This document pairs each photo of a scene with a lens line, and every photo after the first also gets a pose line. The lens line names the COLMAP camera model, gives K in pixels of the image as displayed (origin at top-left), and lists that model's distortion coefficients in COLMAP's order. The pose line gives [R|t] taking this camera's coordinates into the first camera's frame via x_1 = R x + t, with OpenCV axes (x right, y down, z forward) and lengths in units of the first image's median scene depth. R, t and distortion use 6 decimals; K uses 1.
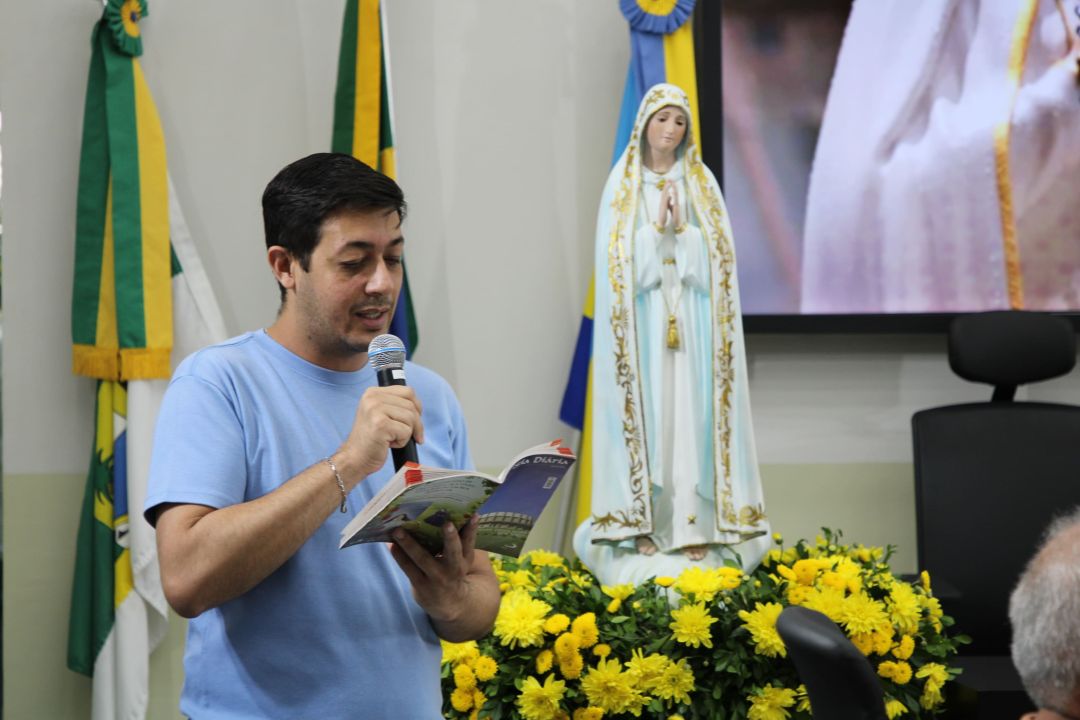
lens RADIAL K [[3320.0, 0, 540.0], [0, 3320.0, 360.0], [0, 0, 1]] dist [0.366452, 1.138764]
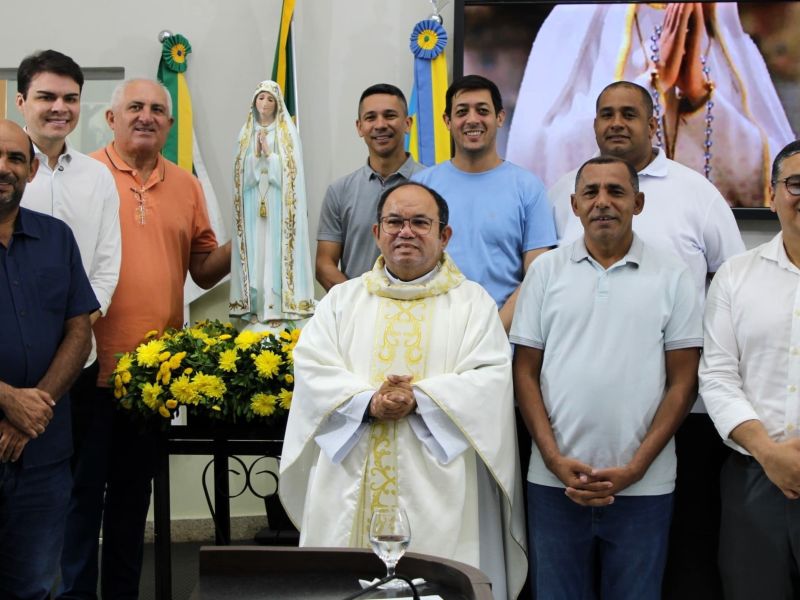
lens RADIAL K [[1584.6, 0, 401.0], [0, 1584.6, 273.1], [0, 0, 1]] dist [-0.007324, -0.113878]
pose [[0.960284, 0.032002, -0.277184, 0.371468], [-0.024450, 0.999231, 0.030659, -0.001290], [0.277952, -0.022665, 0.960328, 0.139038]]
